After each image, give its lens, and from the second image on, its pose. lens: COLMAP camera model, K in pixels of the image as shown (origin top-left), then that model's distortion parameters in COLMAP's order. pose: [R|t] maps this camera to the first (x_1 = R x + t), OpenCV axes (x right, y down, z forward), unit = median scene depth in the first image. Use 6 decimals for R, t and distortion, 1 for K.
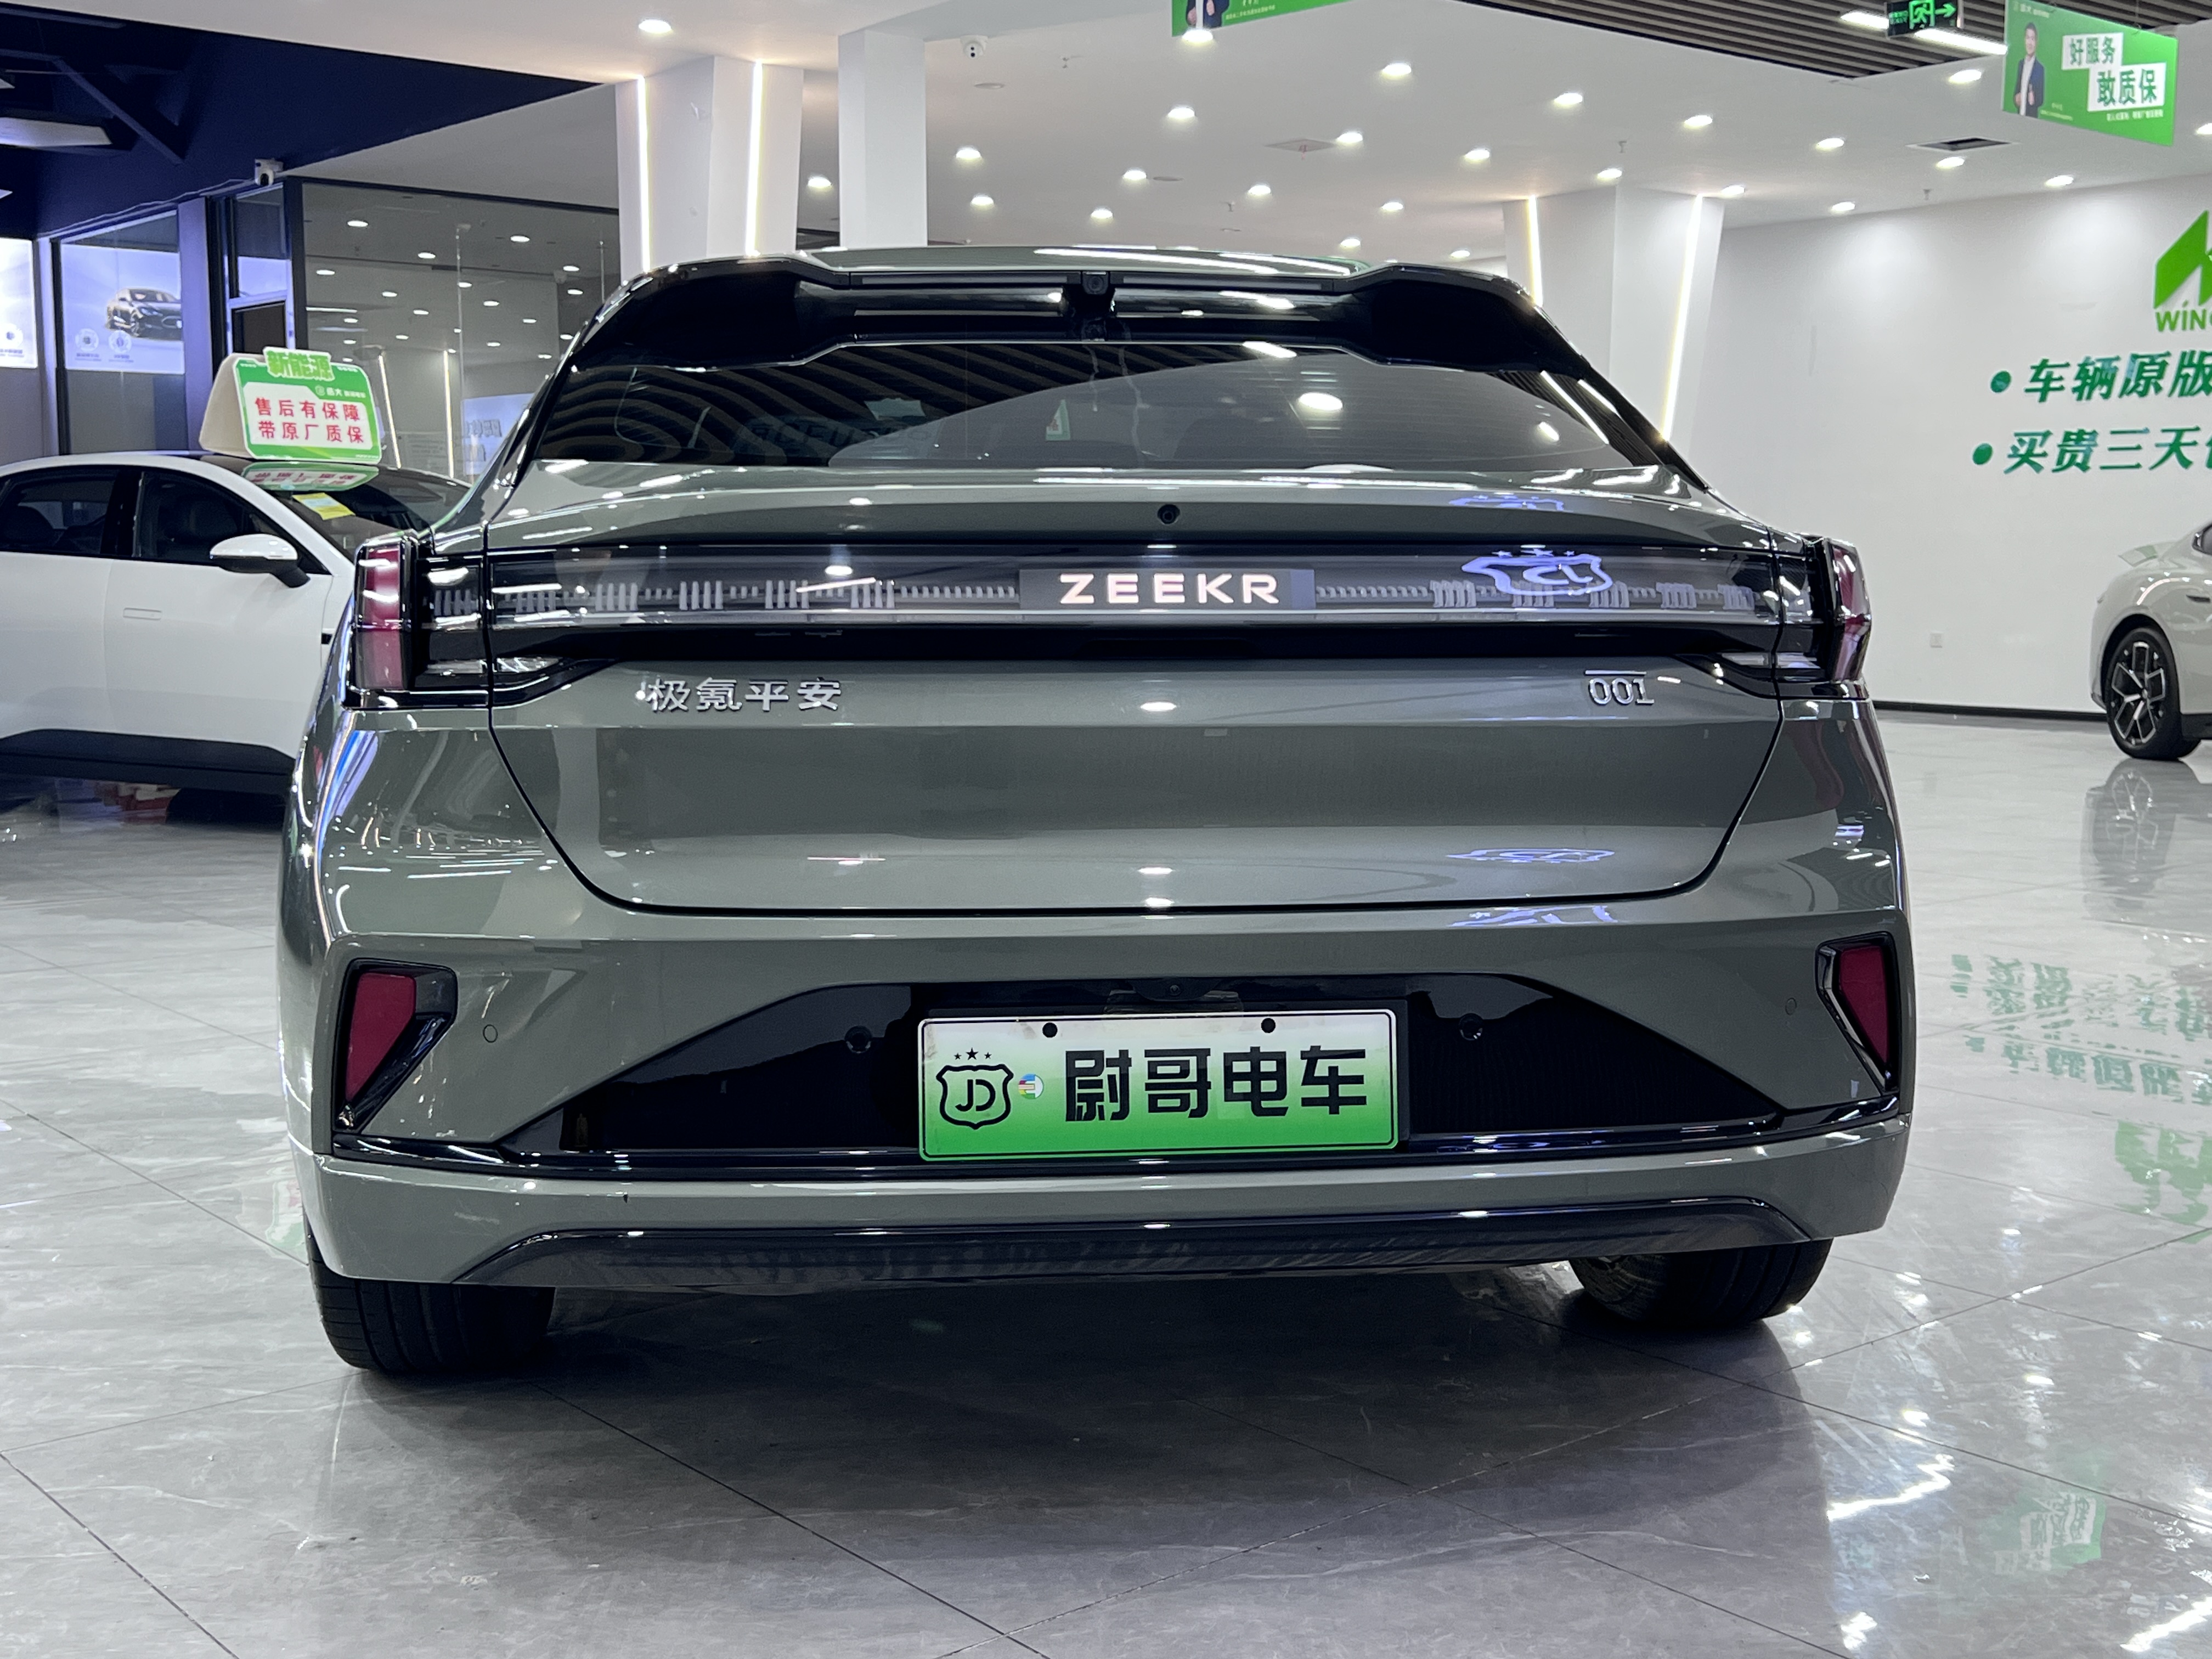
lens RADIAL K [[2563.7, 0, 1153.4], [0, 2563.7, 827.0], [0, 0, 1]] dist [0.181395, -0.457504]
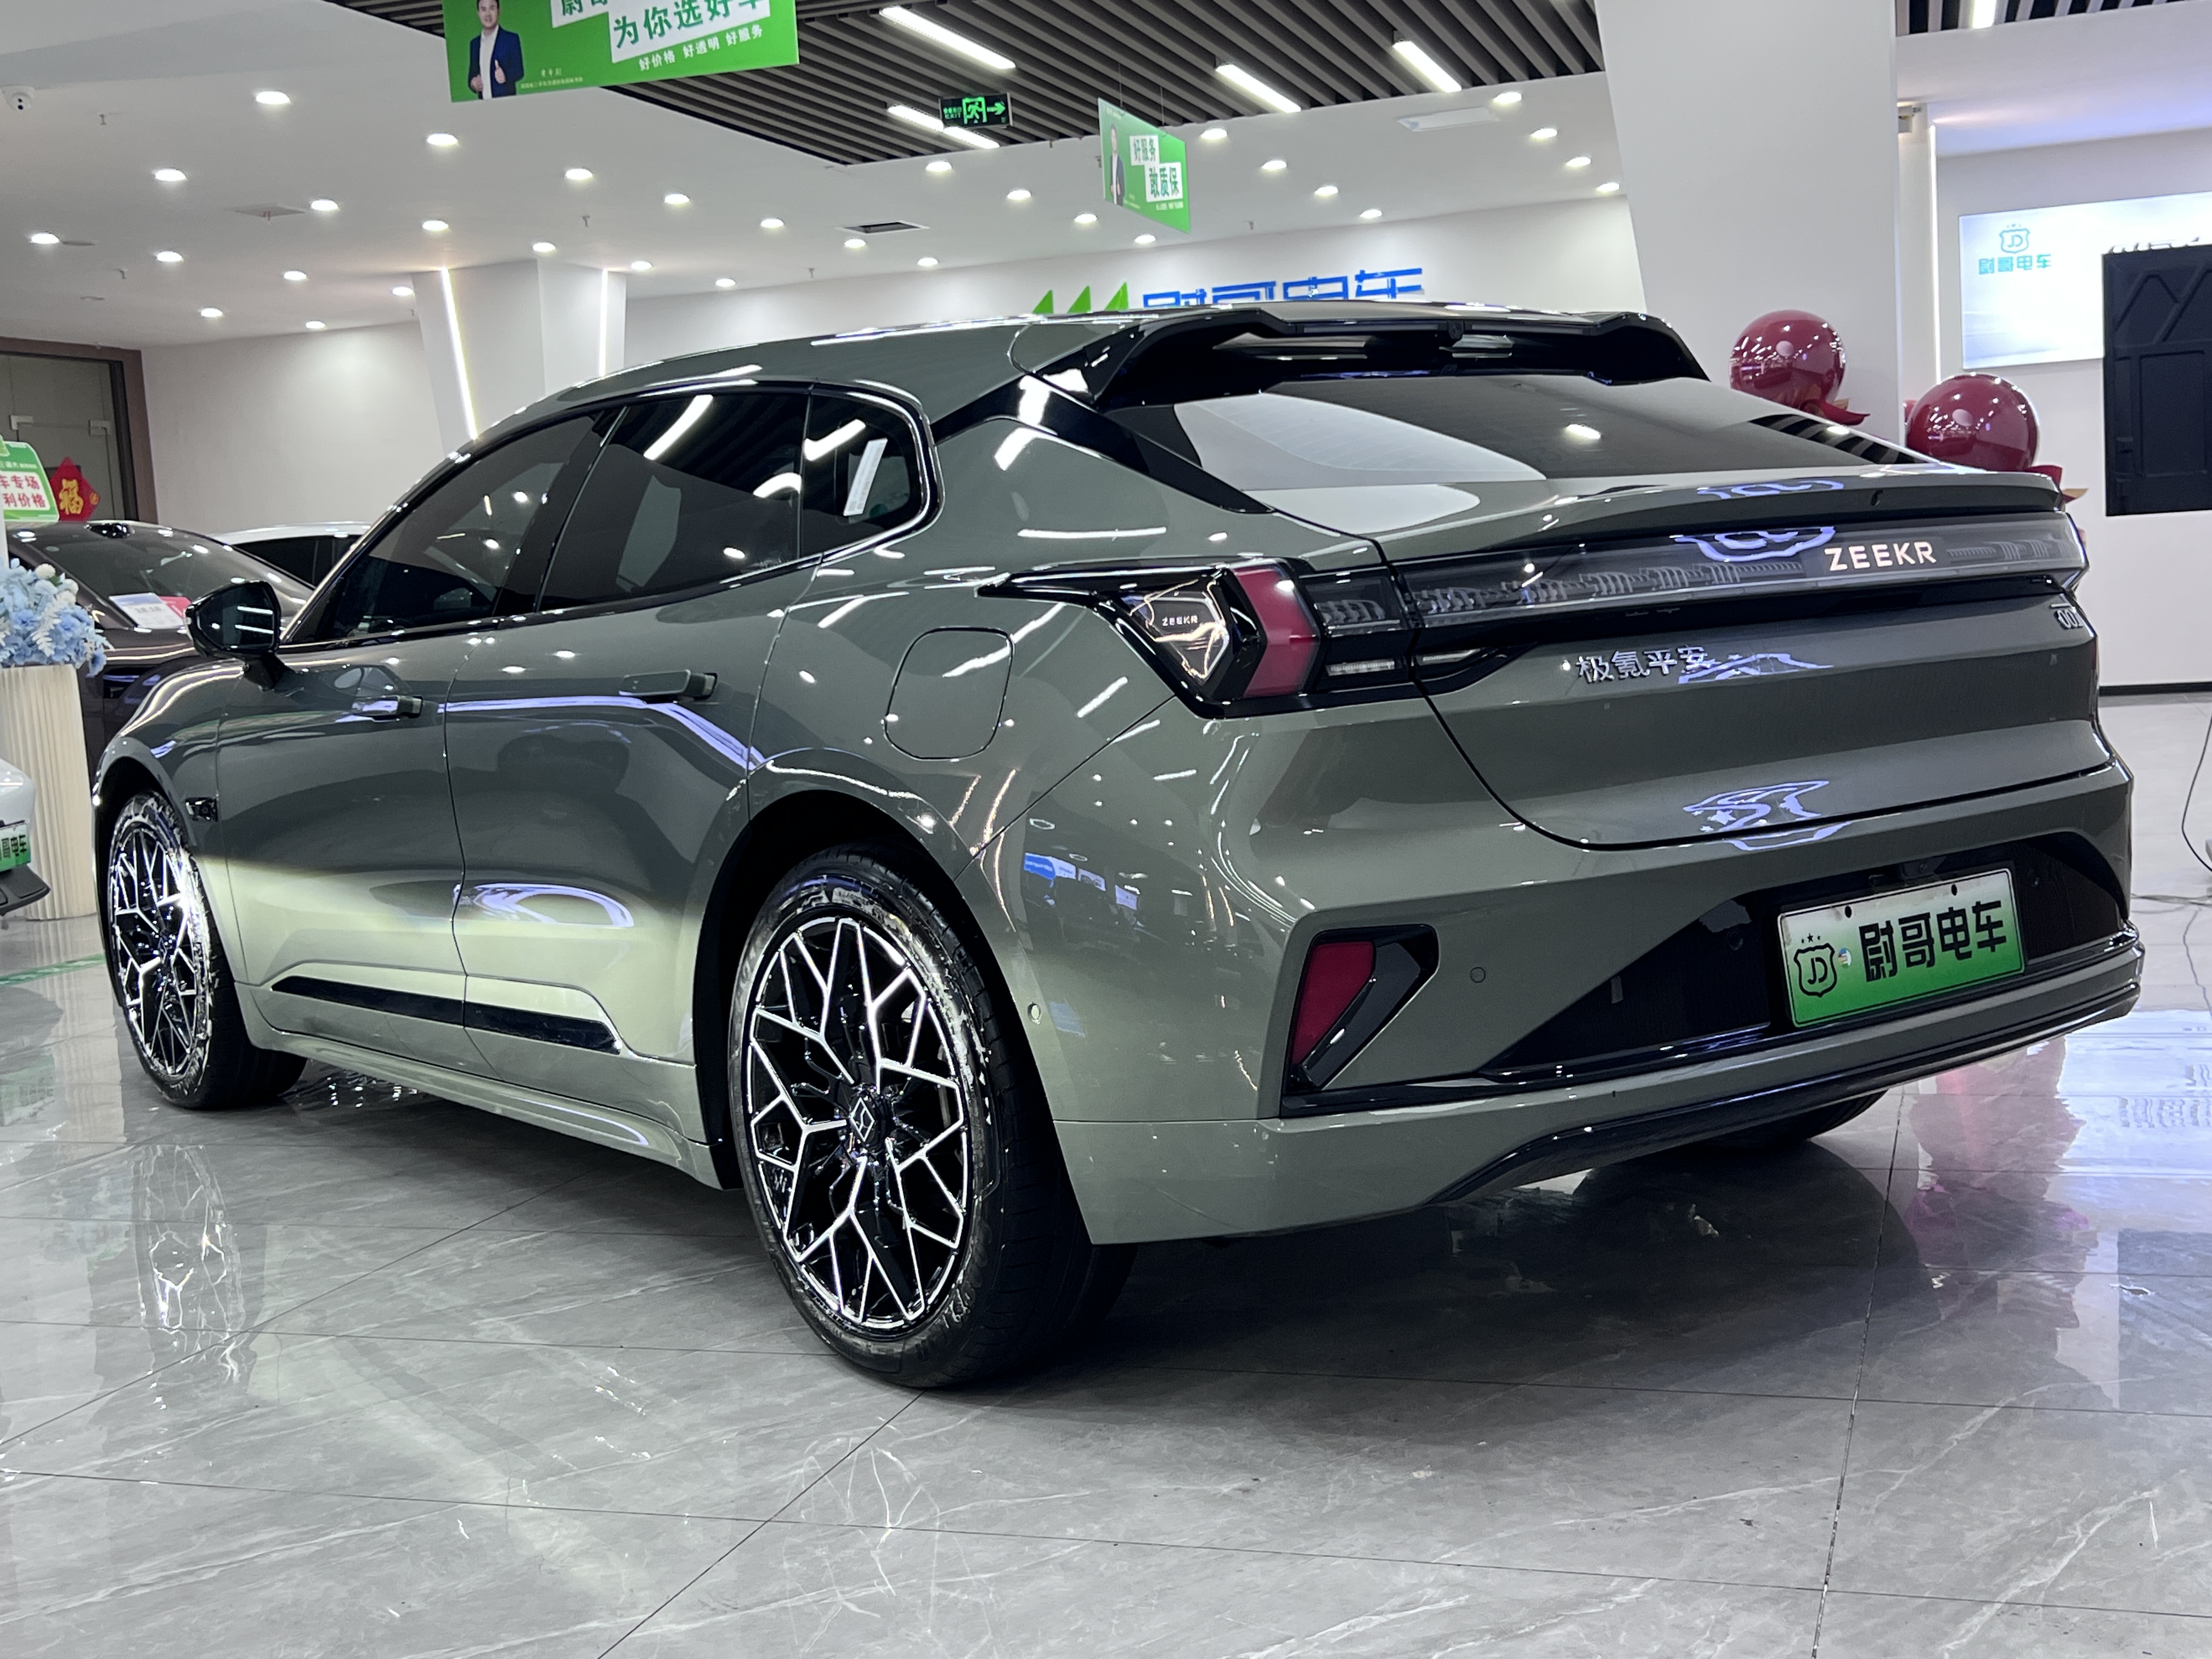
lens RADIAL K [[2563.7, 0, 1153.4], [0, 2563.7, 827.0], [0, 0, 1]] dist [0.181395, -0.457504]
pose [[0.849752, -0.106418, 0.516331, -0.966251], [0.121142, 0.992622, 0.005214, -0.009410], [-0.513076, 0.058119, 0.856373, 0.088714]]
